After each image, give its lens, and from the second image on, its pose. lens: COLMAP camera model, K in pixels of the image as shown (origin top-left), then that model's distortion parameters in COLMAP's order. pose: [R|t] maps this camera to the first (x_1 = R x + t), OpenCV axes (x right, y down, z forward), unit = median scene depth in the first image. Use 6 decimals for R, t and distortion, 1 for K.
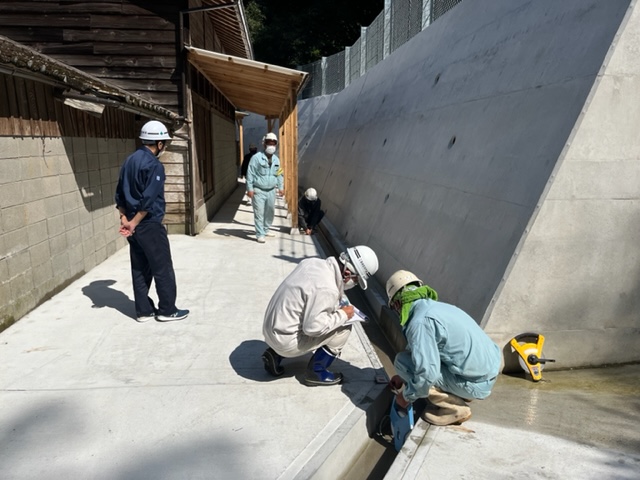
lens RADIAL K [[491.8, 0, 322.9], [0, 491.8, 240.8], [0, 0, 1]] dist [0.039679, -0.026586]
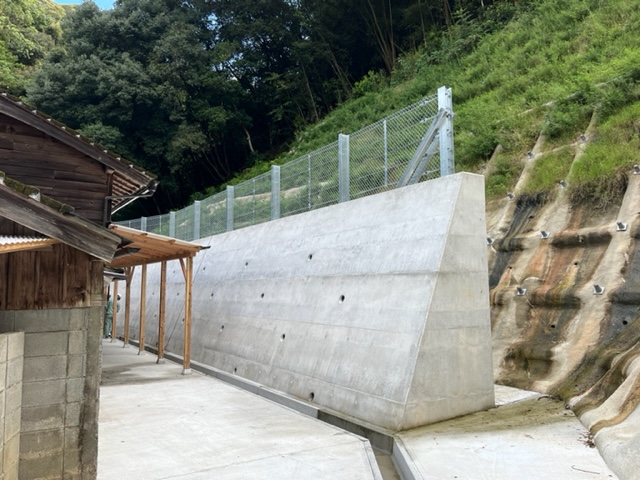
lens RADIAL K [[491.8, 0, 320.4], [0, 491.8, 236.5], [0, 0, 1]] dist [0.039679, -0.026586]
pose [[0.893304, 0.040894, 0.447588, -0.345463], [0.093680, 0.957039, -0.274408, 0.027932], [-0.439581, 0.287060, 0.851096, -0.261188]]
